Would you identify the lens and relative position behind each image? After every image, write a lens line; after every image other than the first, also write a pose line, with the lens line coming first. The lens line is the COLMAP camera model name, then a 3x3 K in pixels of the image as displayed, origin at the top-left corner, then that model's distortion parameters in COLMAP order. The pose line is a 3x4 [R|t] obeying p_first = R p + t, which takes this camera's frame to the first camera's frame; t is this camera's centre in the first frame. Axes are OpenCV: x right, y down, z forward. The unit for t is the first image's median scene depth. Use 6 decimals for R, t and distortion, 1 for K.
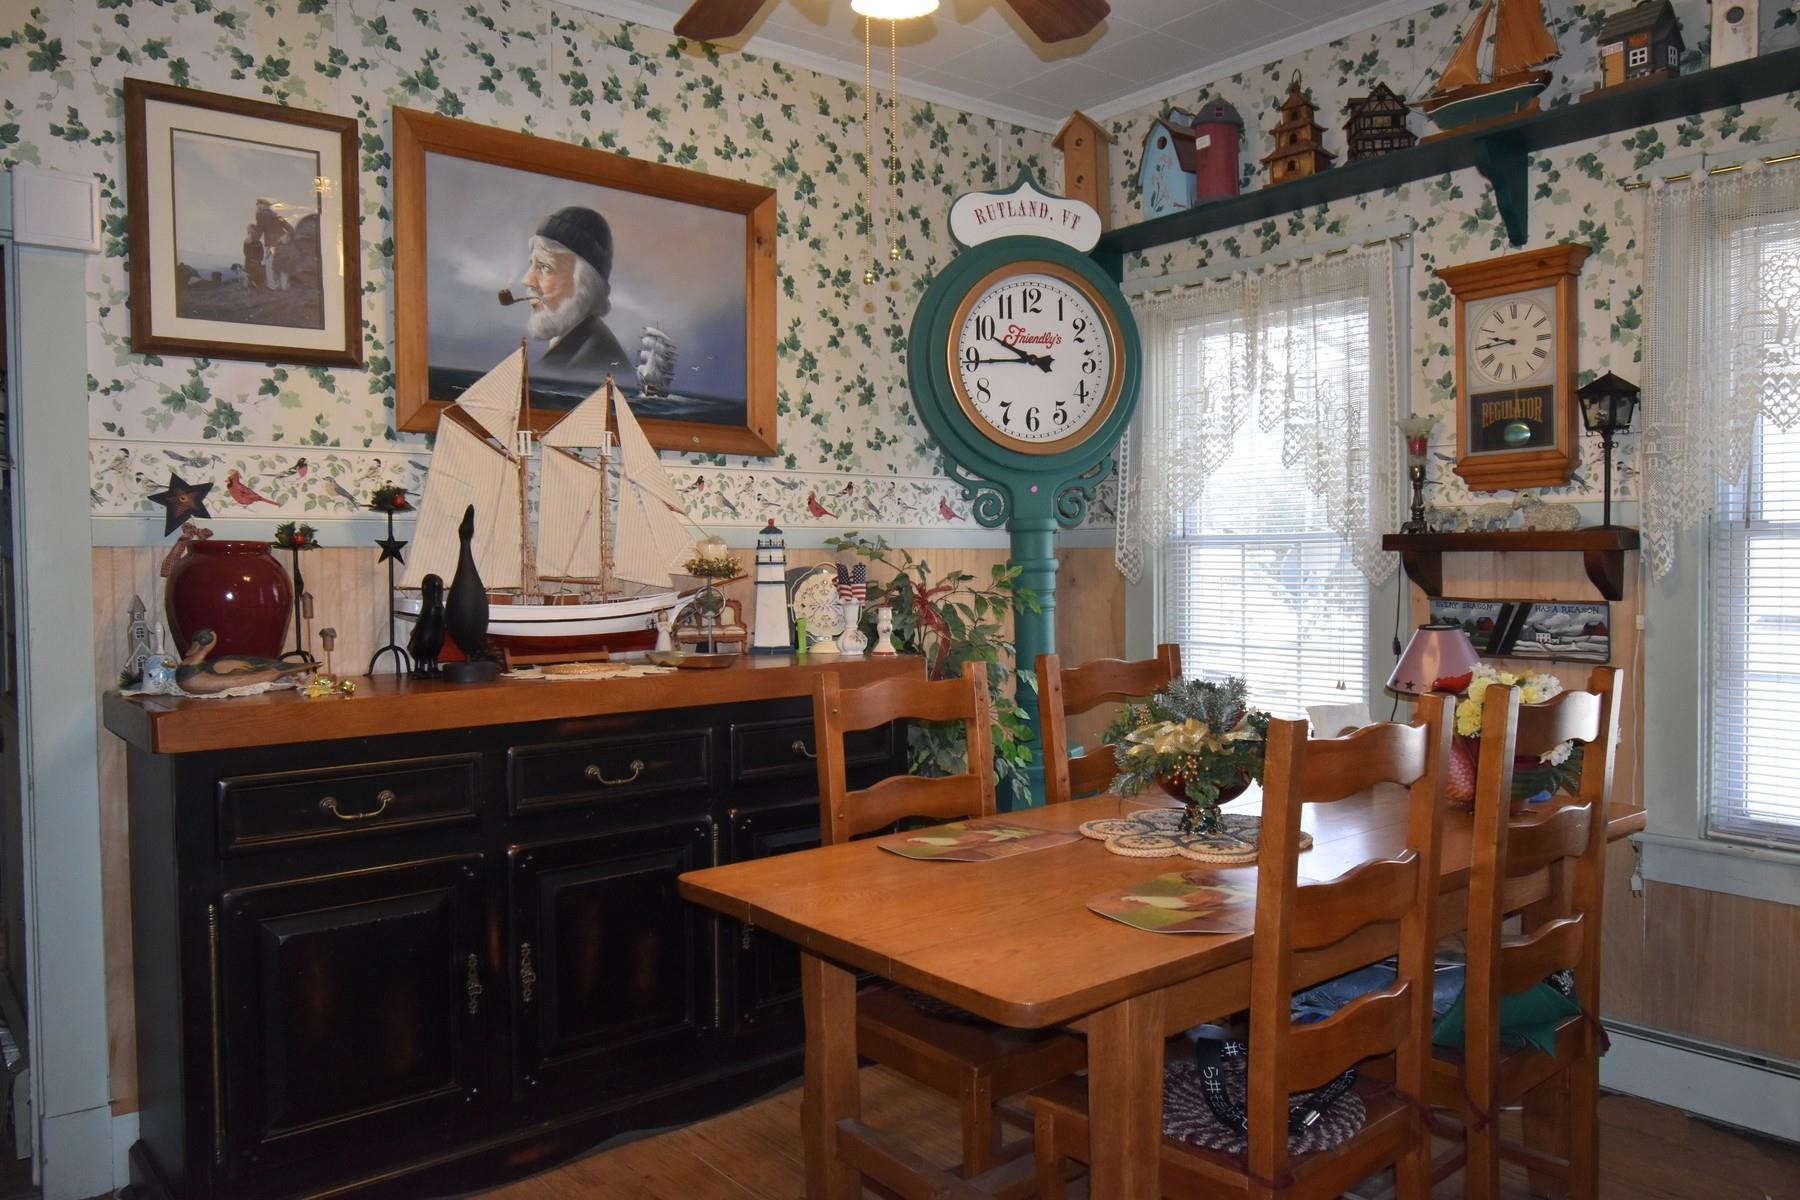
lens RADIAL K [[1314.0, 0, 900.0], [0, 1314.0, 600.0], [0, 0, 1]] dist [-0.010883, -0.001222]
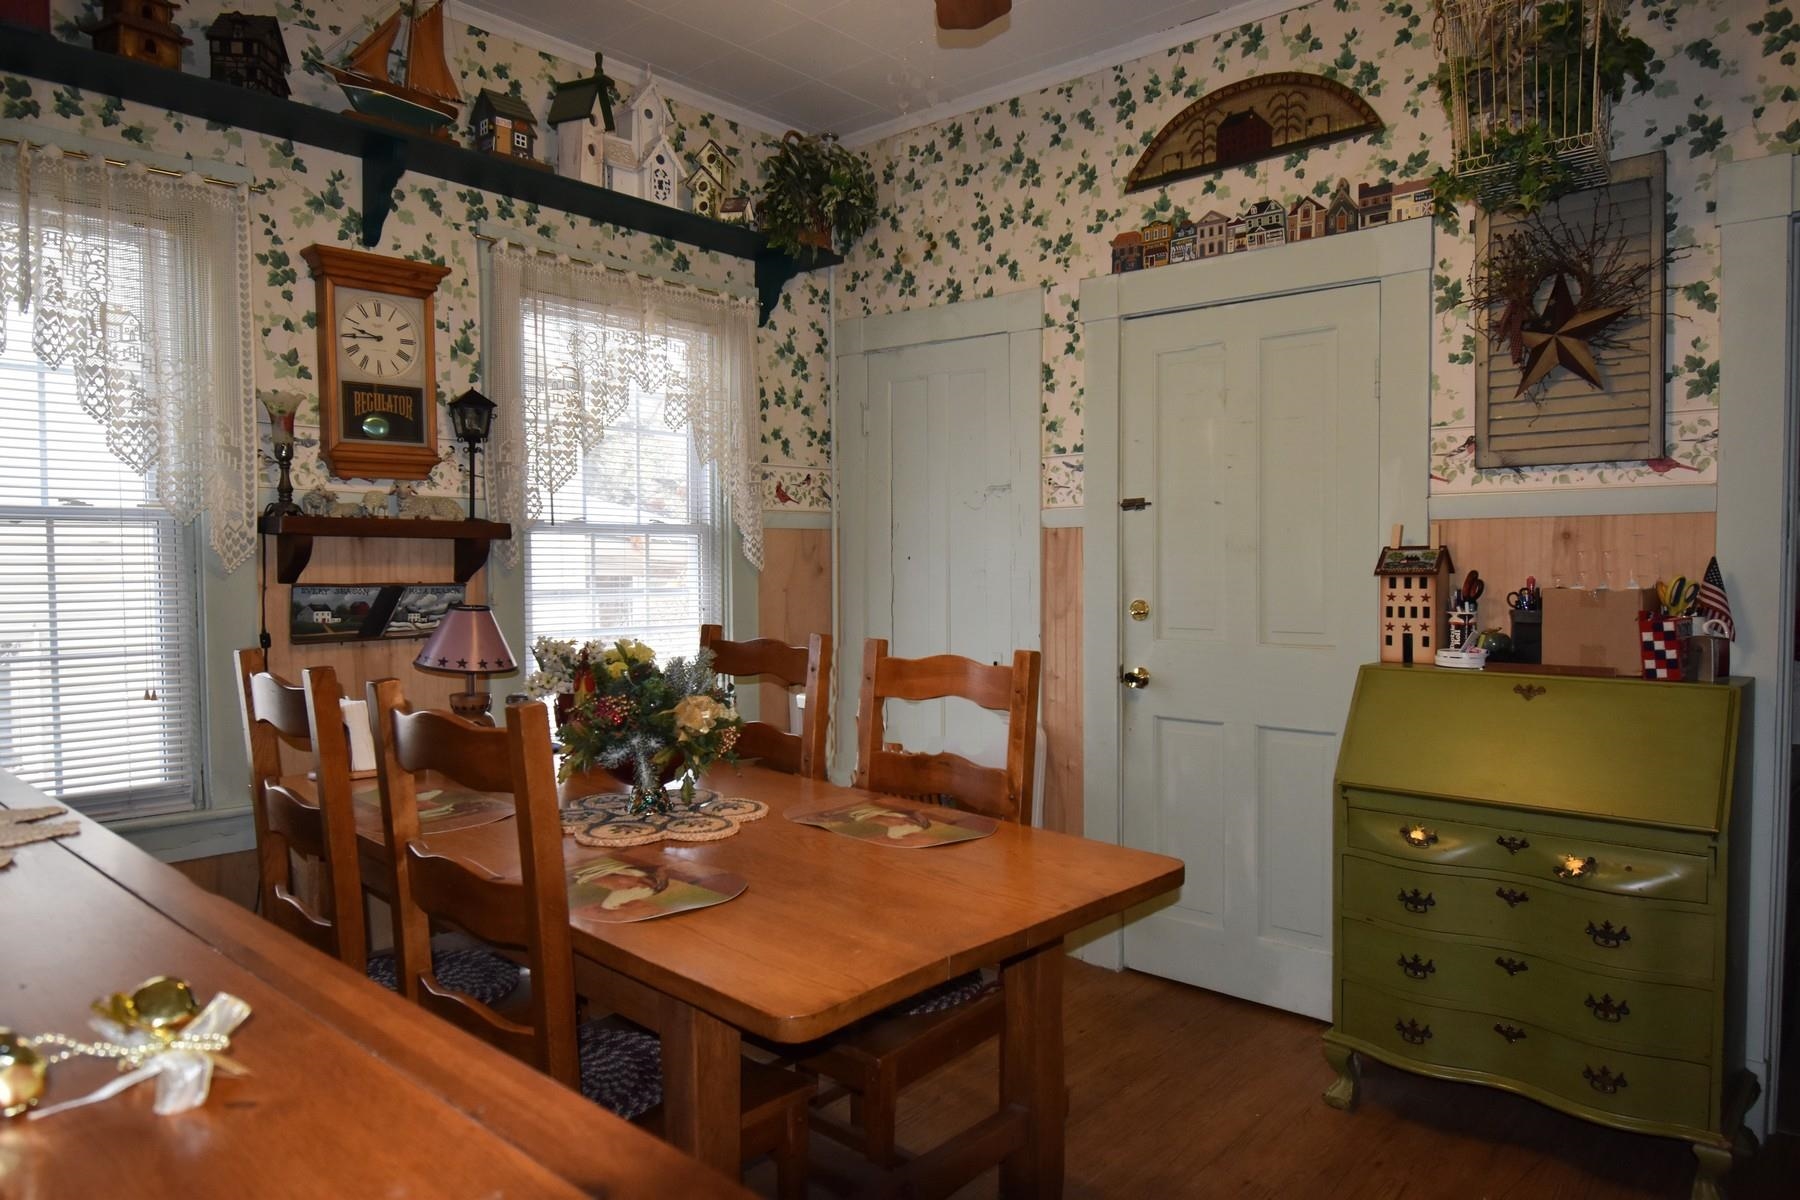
lens RADIAL K [[1155.6, 0, 900.0], [0, 1155.6, 600.0], [0, 0, 1]] dist [0.005834, -0.002391]
pose [[-0.146125, -0.028041, 0.988869, -0.523176], [0.028427, 0.999066, 0.032531, -0.005784], [-0.988858, 0.032864, -0.145191, 0.735889]]
